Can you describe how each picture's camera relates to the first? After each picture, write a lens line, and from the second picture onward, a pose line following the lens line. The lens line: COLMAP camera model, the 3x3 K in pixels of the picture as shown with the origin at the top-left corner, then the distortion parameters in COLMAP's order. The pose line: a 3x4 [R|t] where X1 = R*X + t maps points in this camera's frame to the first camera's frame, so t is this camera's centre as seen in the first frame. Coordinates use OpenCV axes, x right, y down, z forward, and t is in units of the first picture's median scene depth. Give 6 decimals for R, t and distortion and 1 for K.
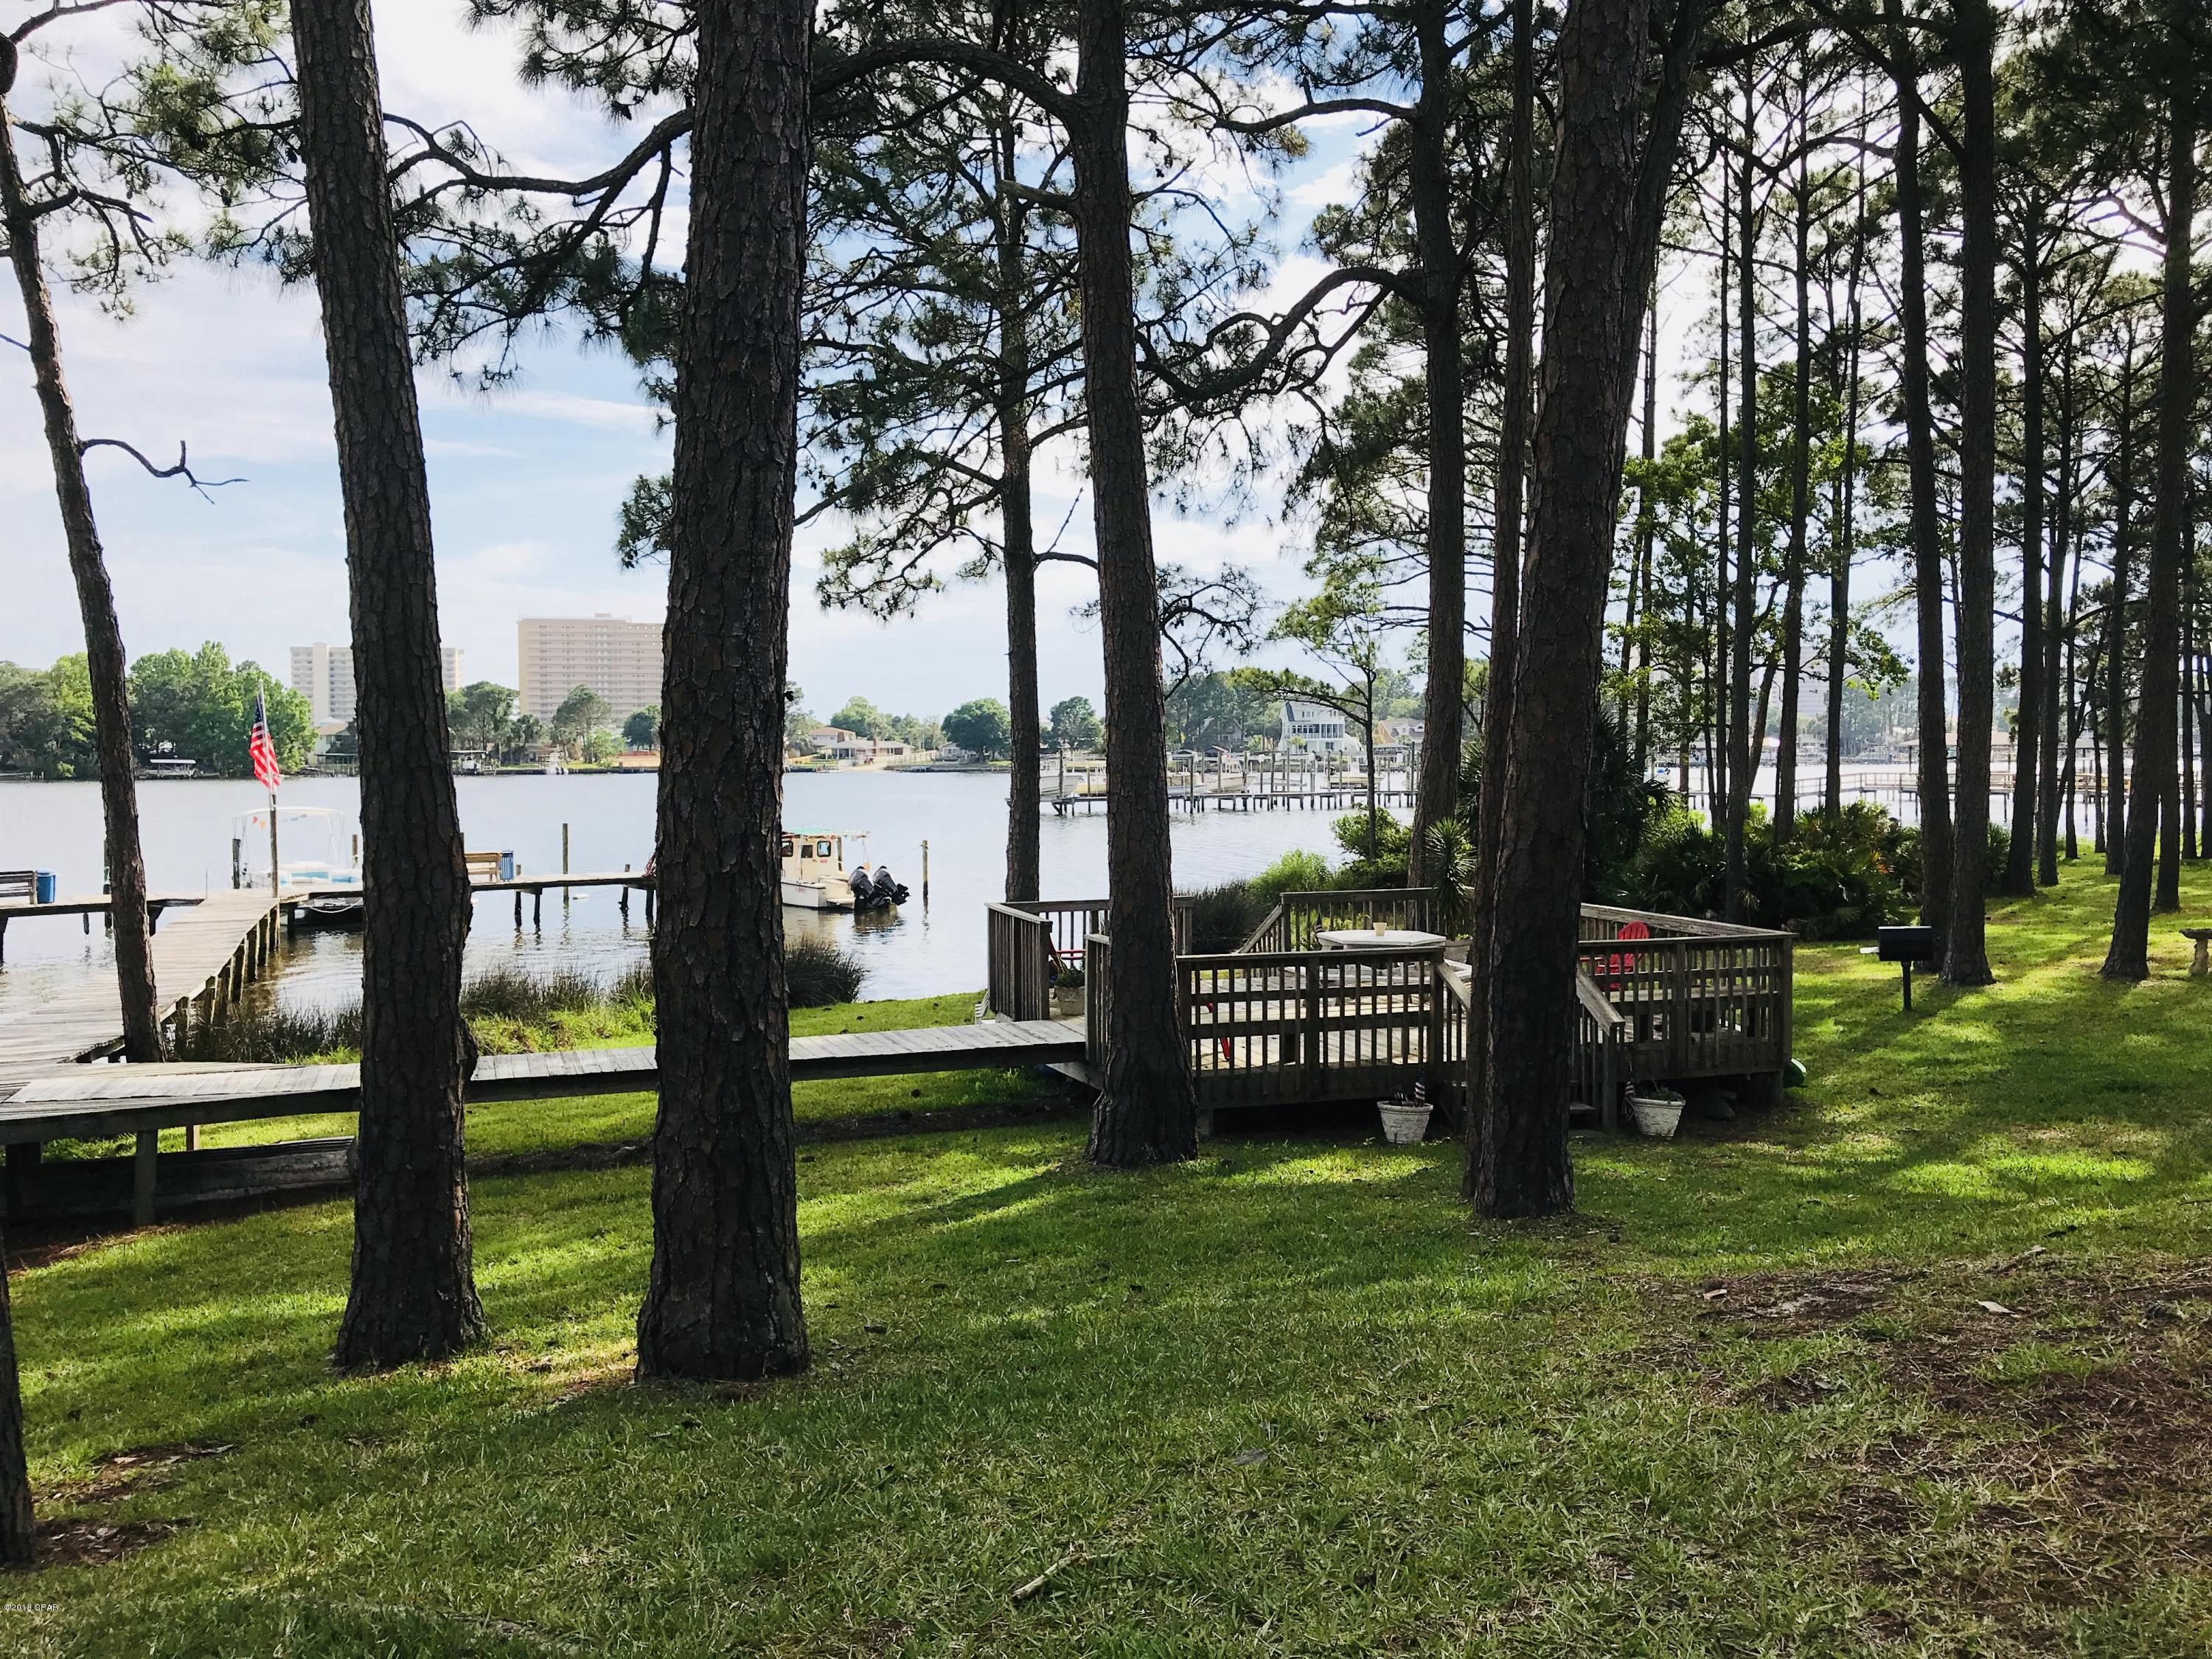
lens RADIAL K [[1801.2, 0, 1098.6], [0, 1801.2, 814.7], [0, 0, 1]] dist [0.133147, -0.226543]
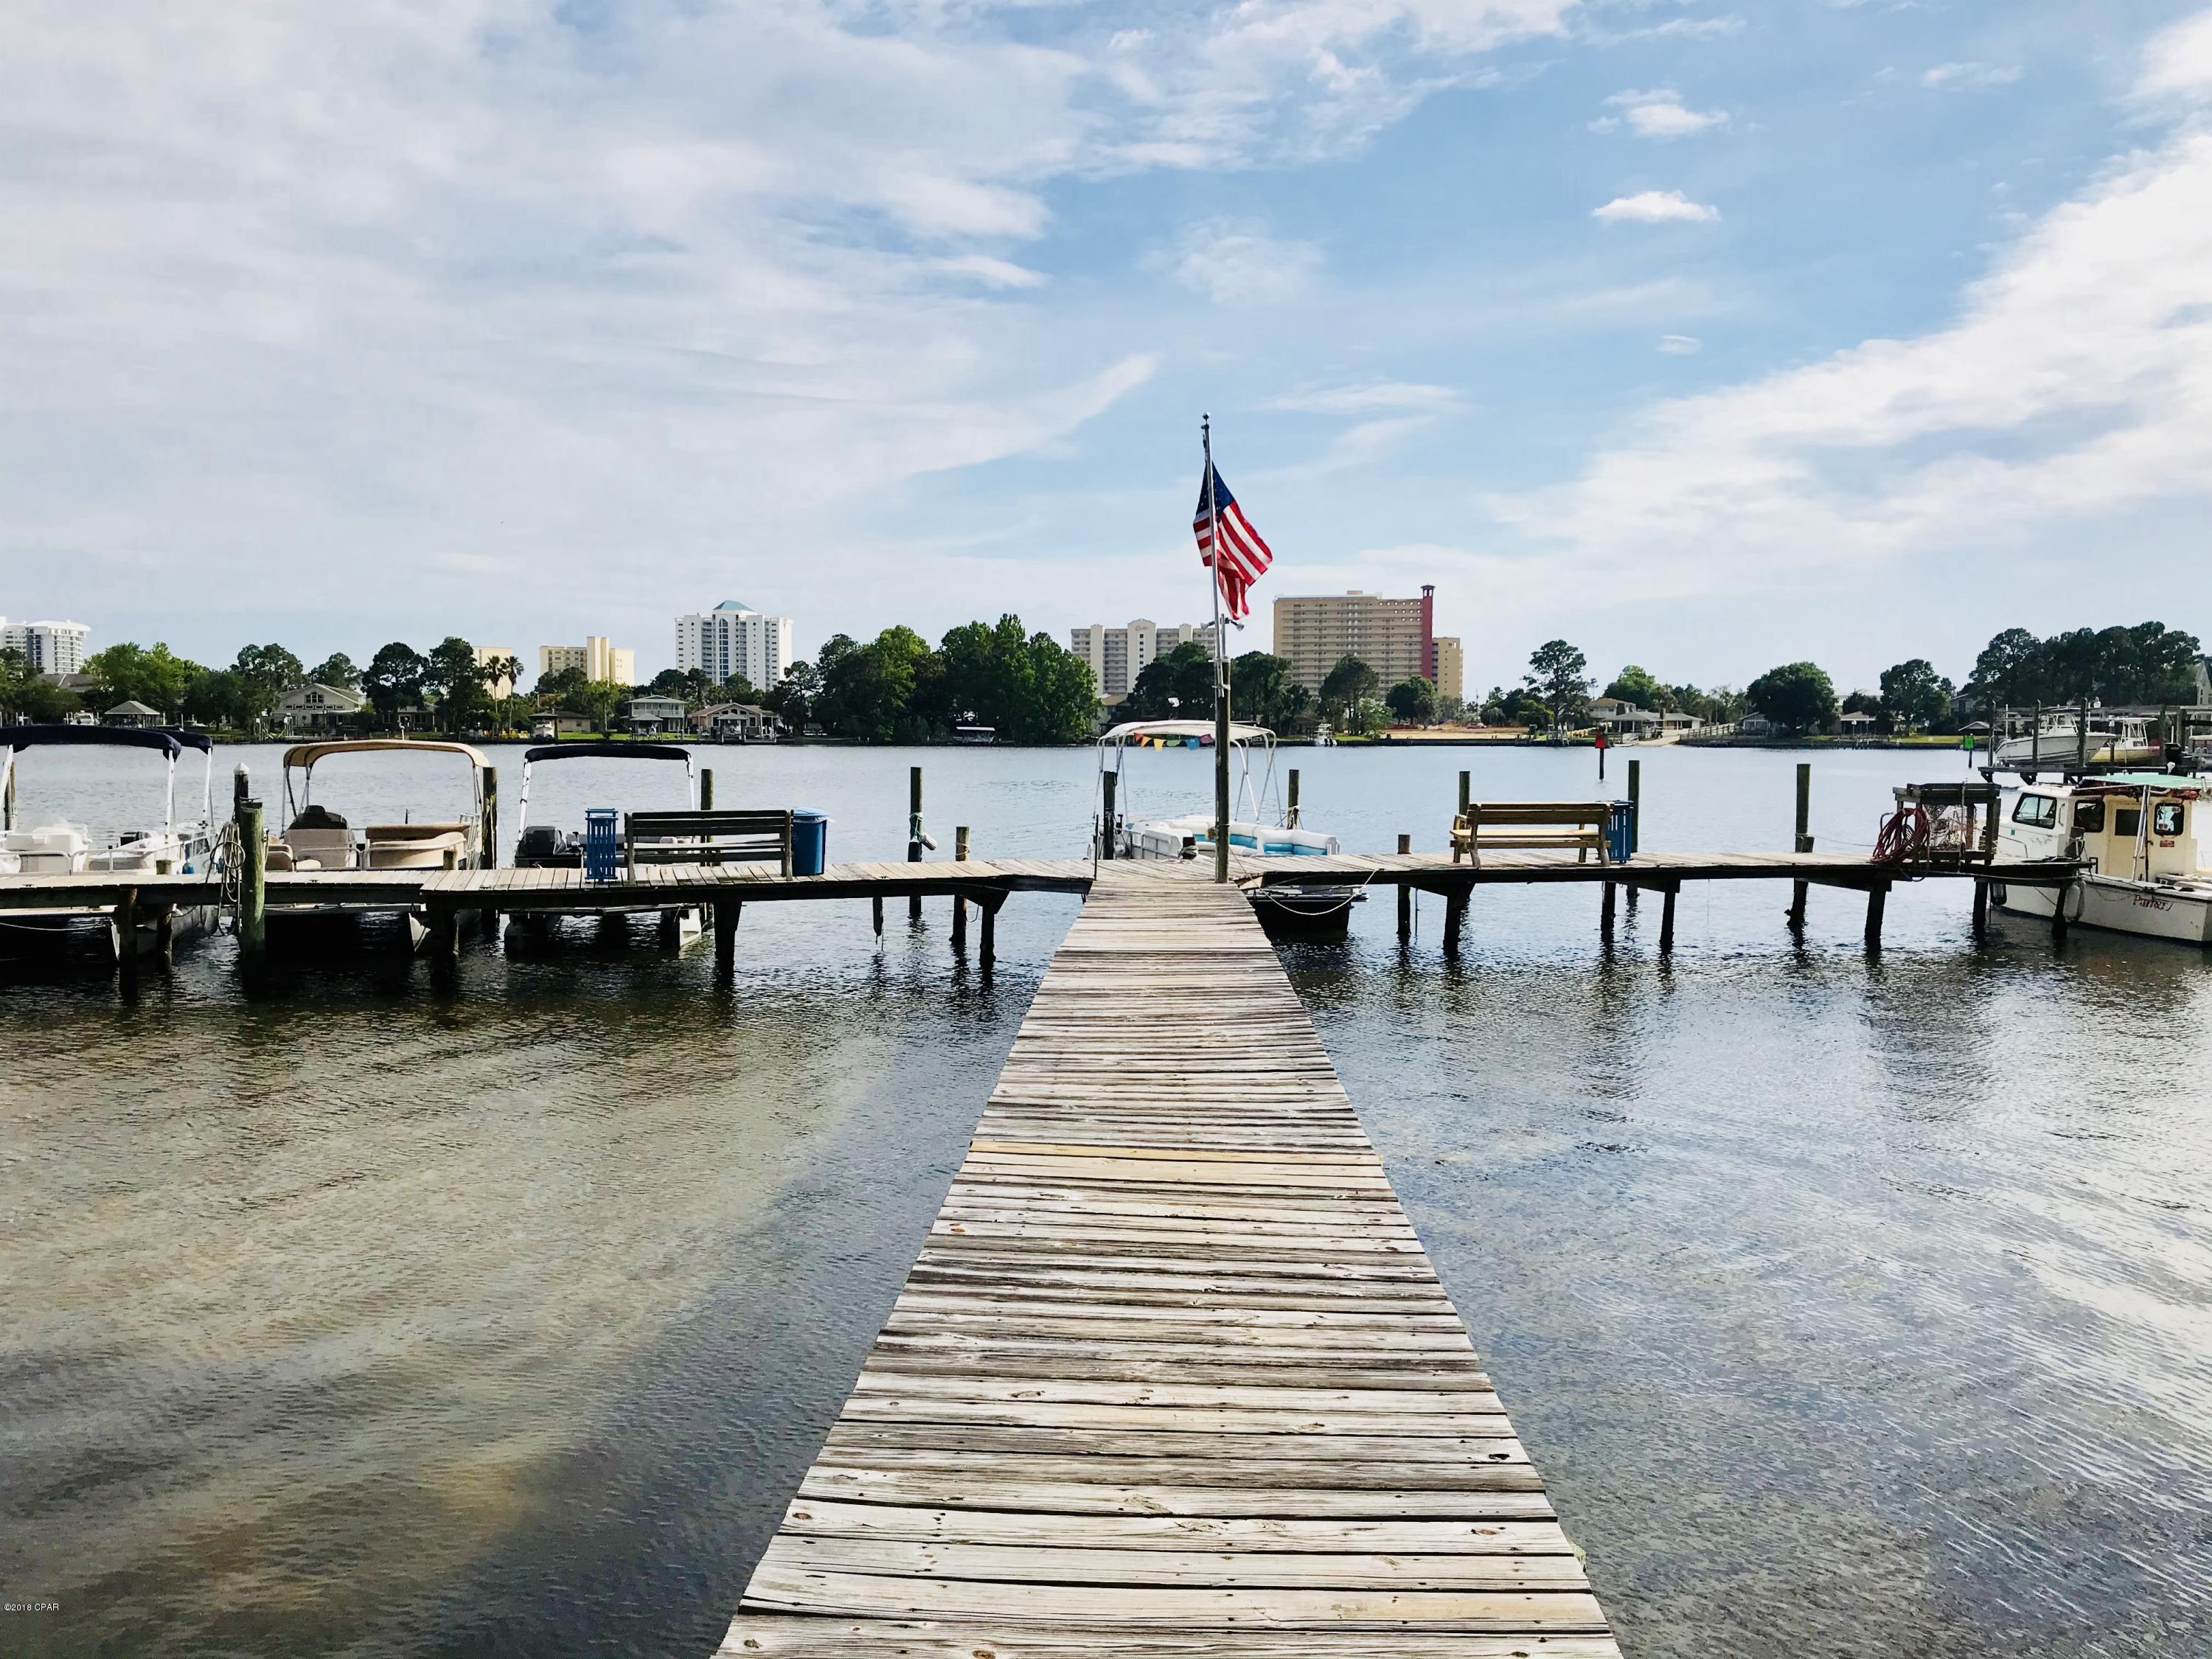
lens RADIAL K [[1807.2, 0, 1118.6], [0, 1807.2, 828.1], [0, 0, 1]] dist [0.013682, -0.005474]
pose [[0.925796, 0.028877, -0.376919, -0.367847], [-0.022134, 0.999508, 0.022209, 0.027361], [0.377375, -0.012219, 0.925980, 0.705102]]
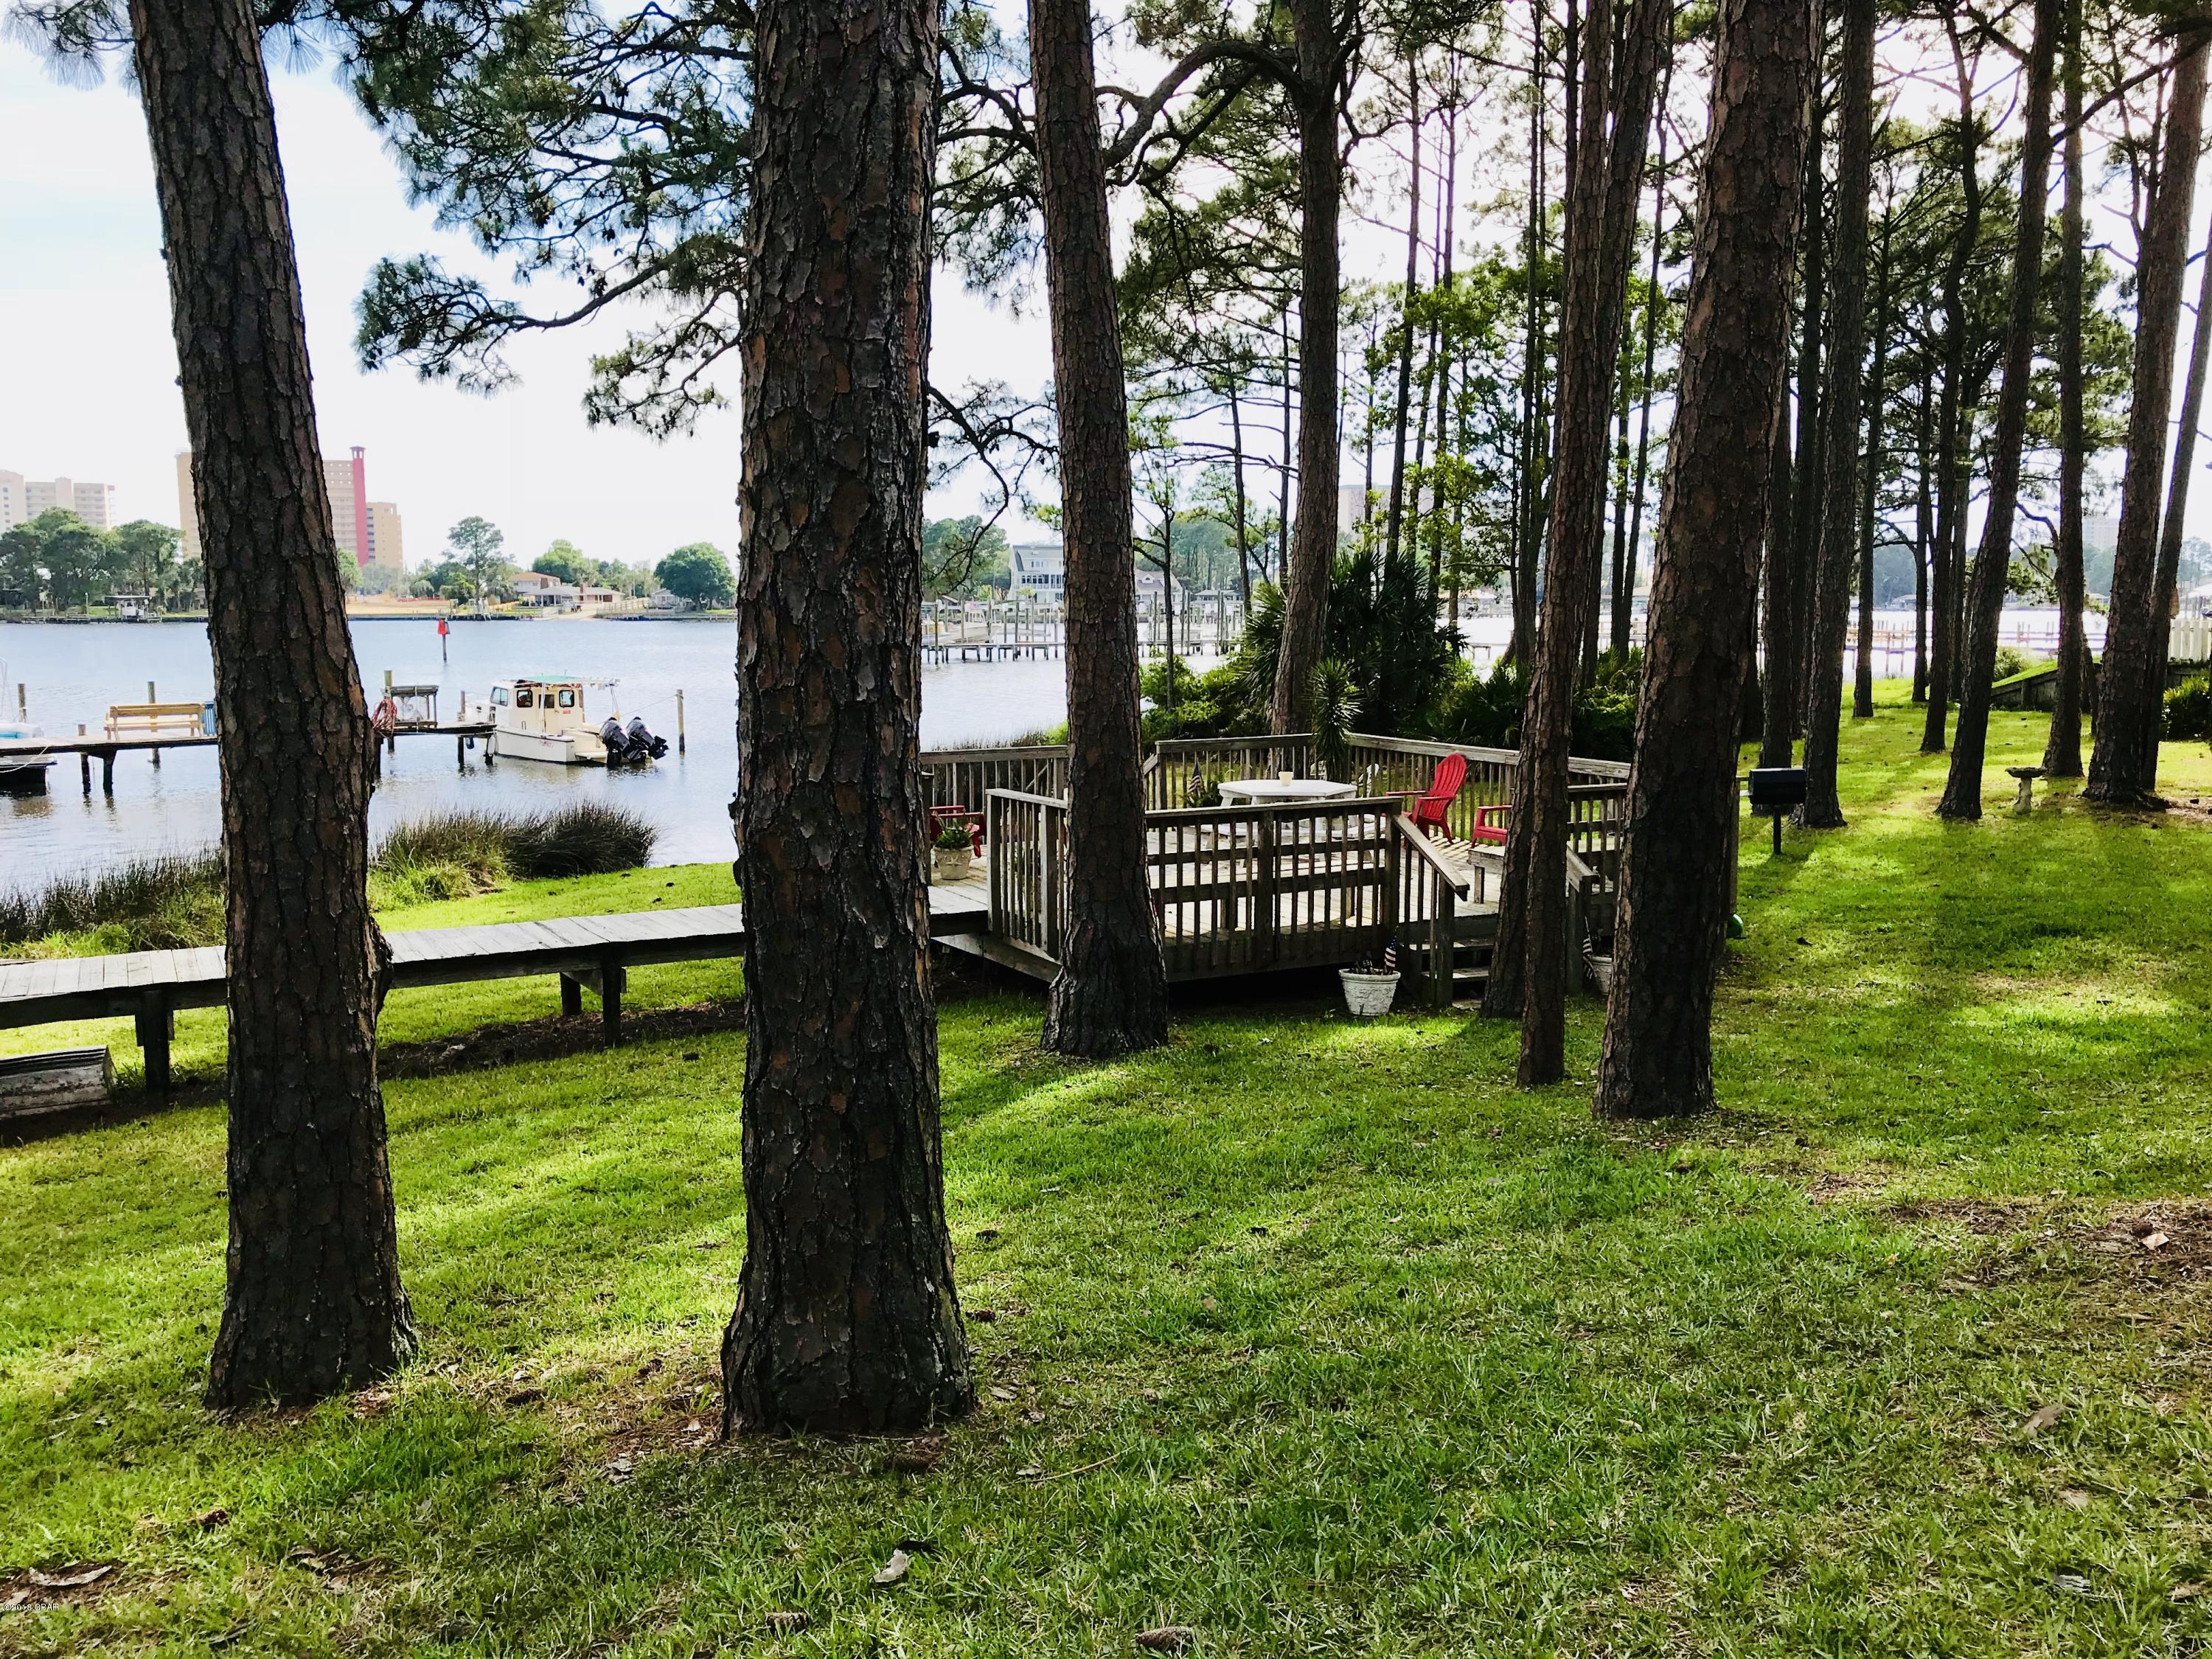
lens RADIAL K [[1807.2, 0, 1118.6], [0, 1807.2, 828.1], [0, 0, 1]] dist [0.013682, -0.005474]
pose [[0.986225, -0.015251, 0.164705, -0.046449], [0.000485, 0.996002, 0.089327, 0.003971], [-0.165409, -0.088016, 0.982290, 0.068849]]
